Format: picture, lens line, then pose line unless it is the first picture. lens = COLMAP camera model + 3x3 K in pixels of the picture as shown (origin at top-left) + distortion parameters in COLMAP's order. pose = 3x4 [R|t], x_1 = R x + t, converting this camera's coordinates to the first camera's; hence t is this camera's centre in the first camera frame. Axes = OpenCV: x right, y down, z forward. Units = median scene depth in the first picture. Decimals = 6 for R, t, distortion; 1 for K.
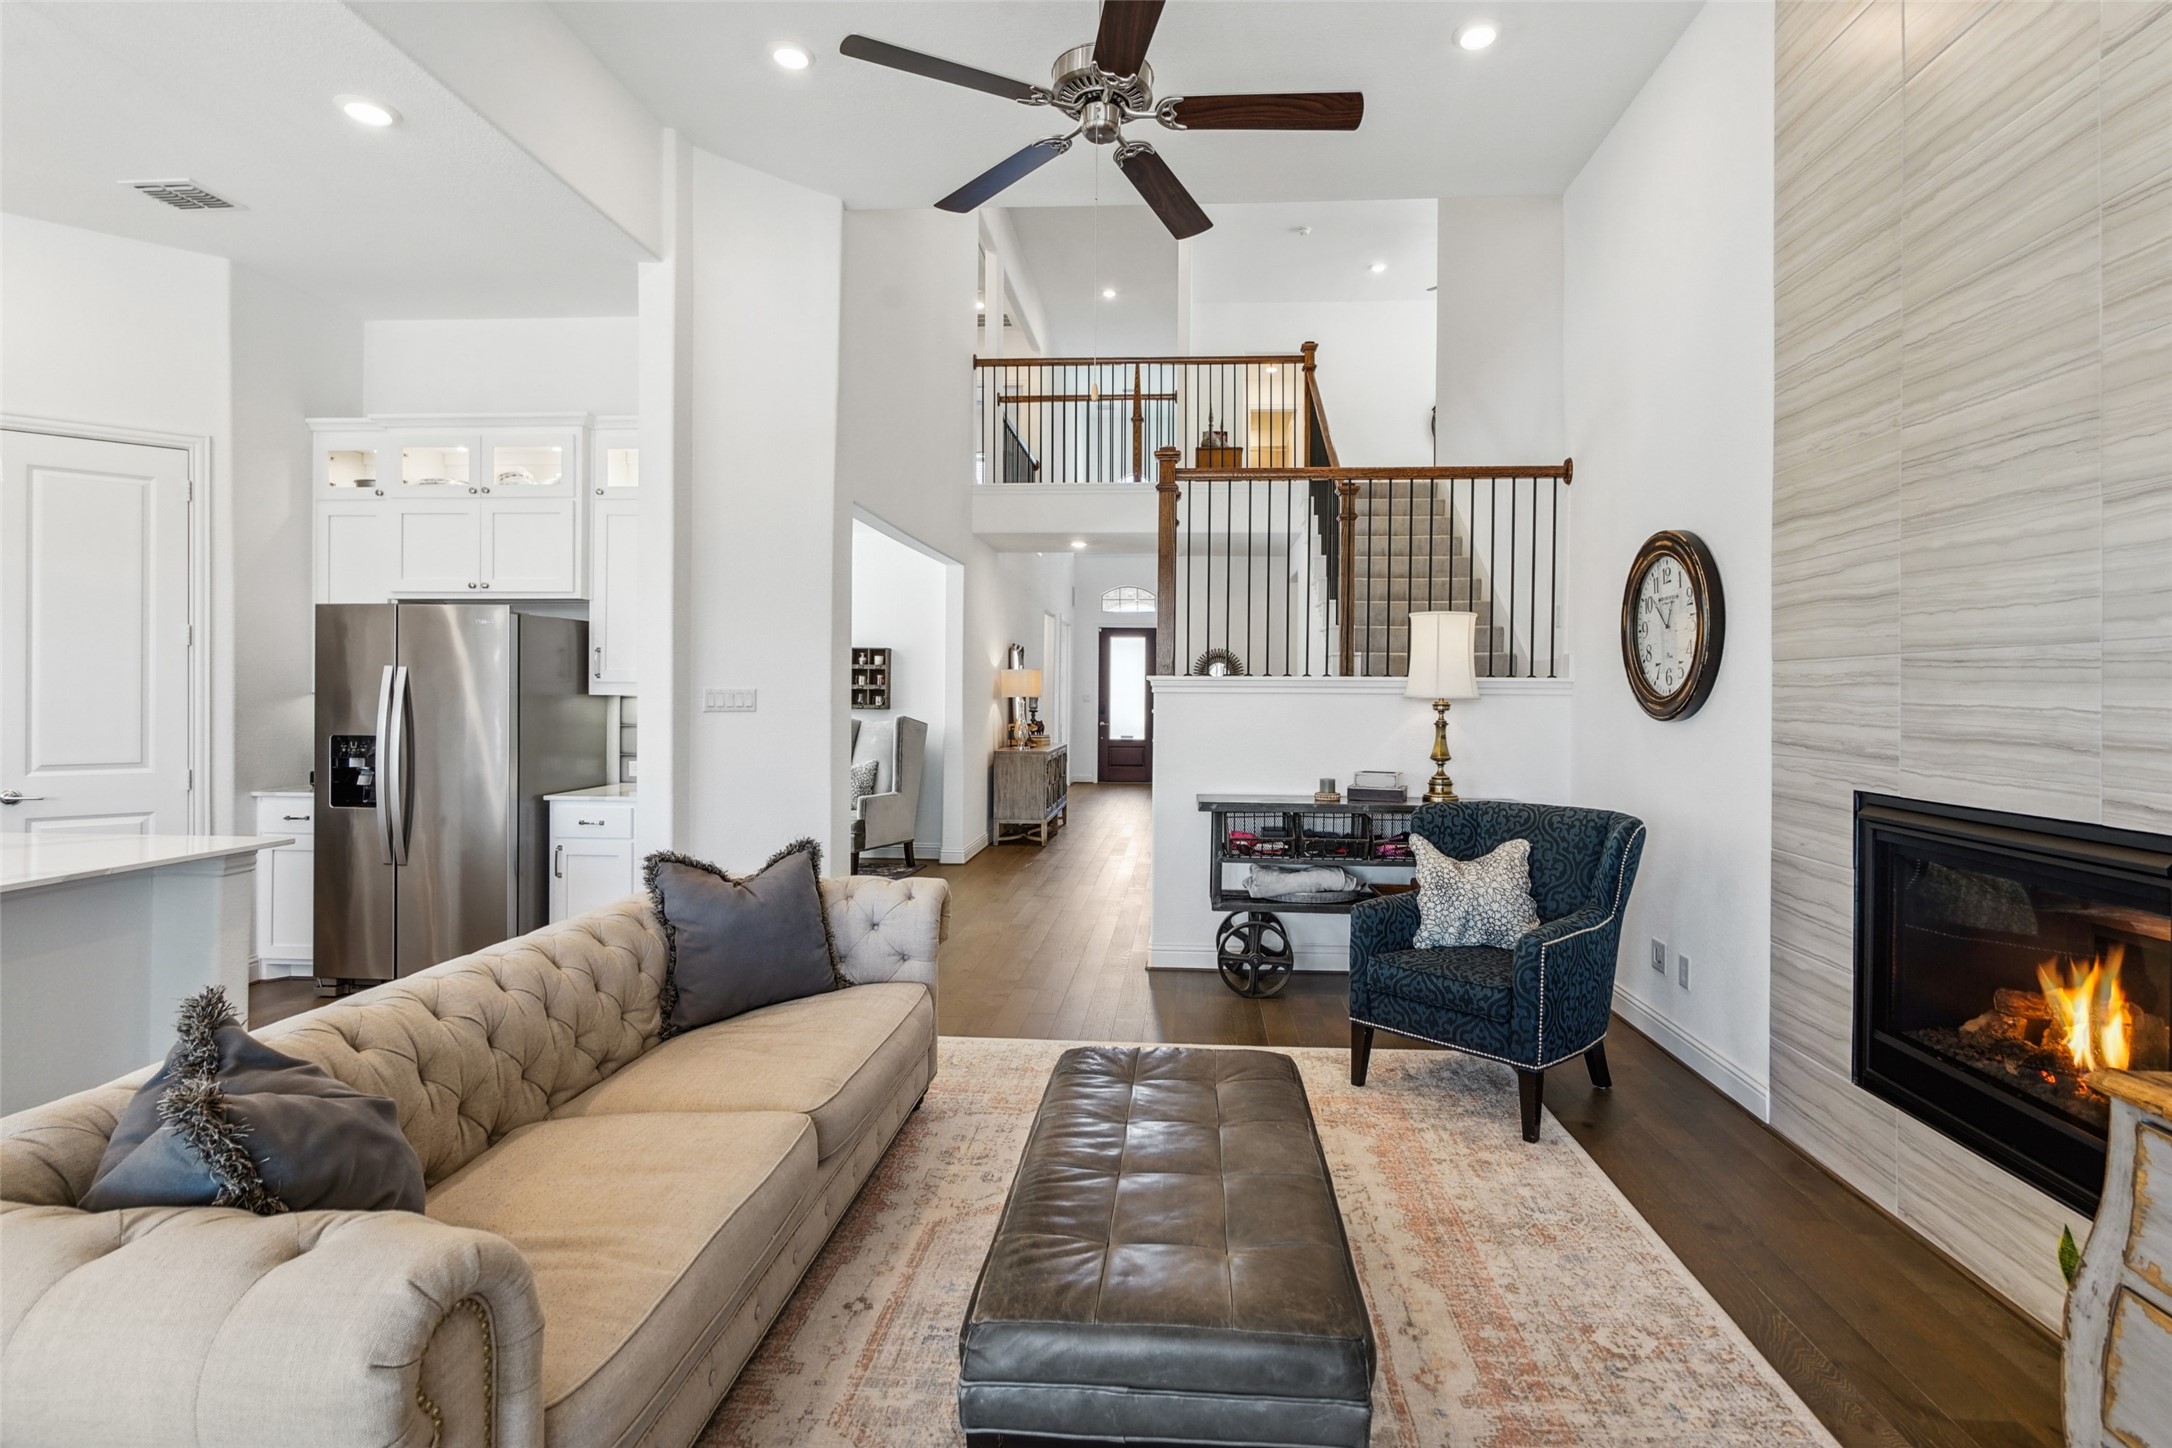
lens RADIAL K [[1038.6, 0, 1091.1], [0, 1038.6, 688.6], [0, 0, 1]] dist [-0.001974, 0.001251]
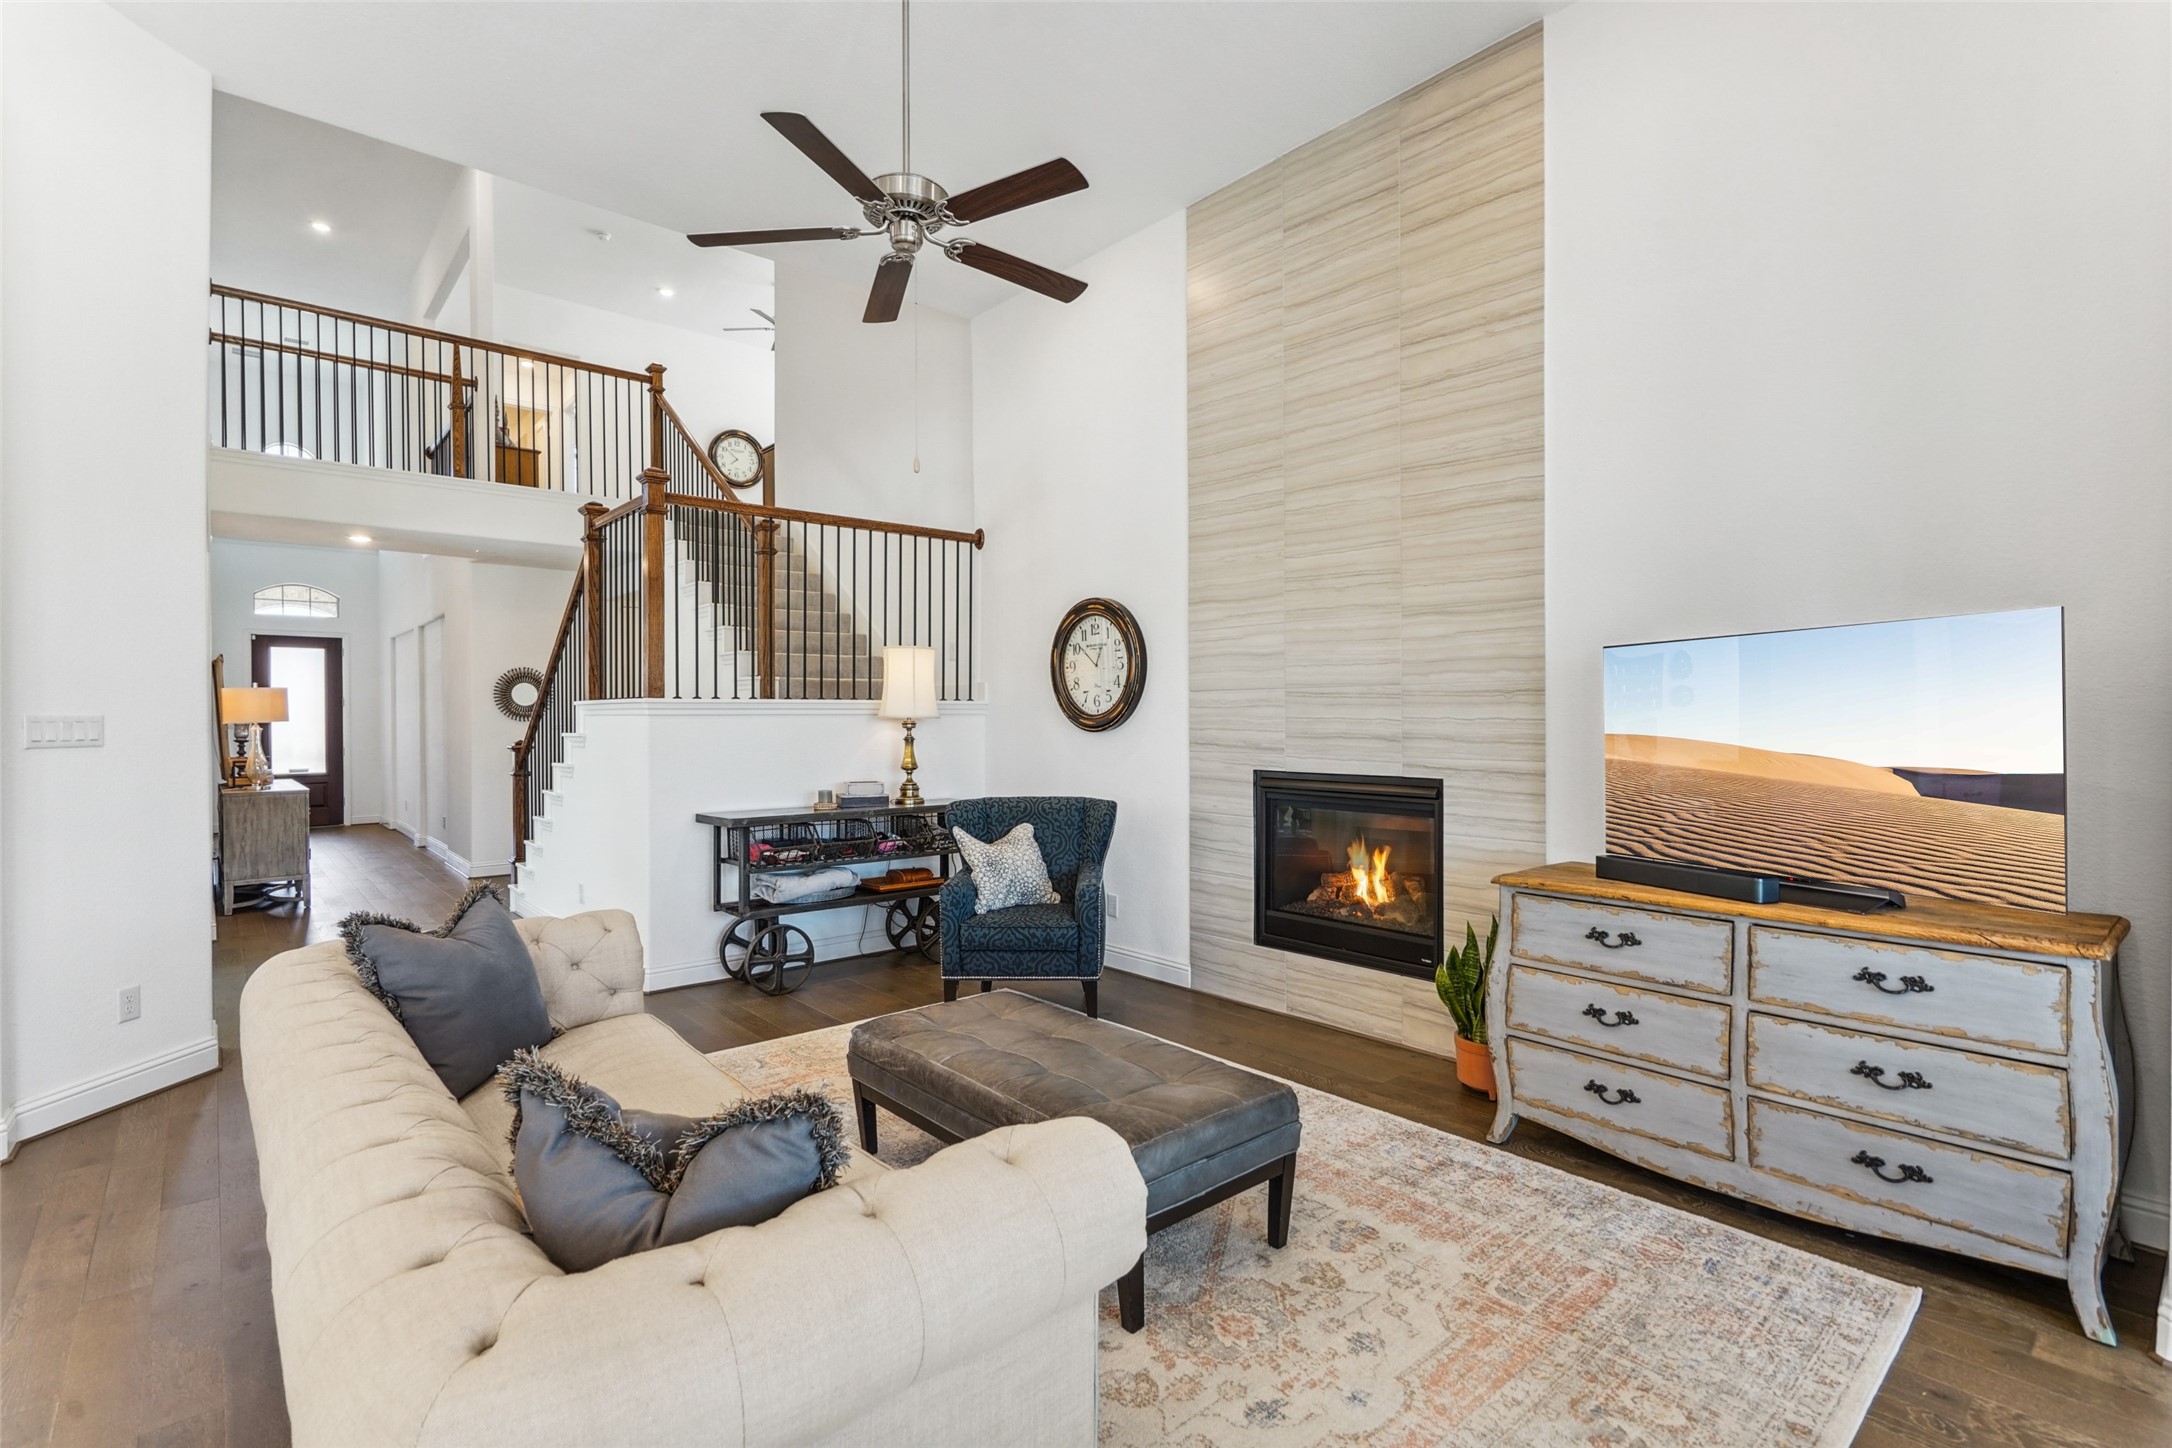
lens RADIAL K [[1022.2, 0, 1093.5], [0, 1022.2, 710.2], [0, 0, 1]] dist [-0.003962, 0.000275]
pose [[0.707146, -0.005483, 0.707046, -0.529645], [0.004613, 0.999984, 0.003142, -0.003461], [-0.707052, 0.001039, 0.707160, 0.016501]]
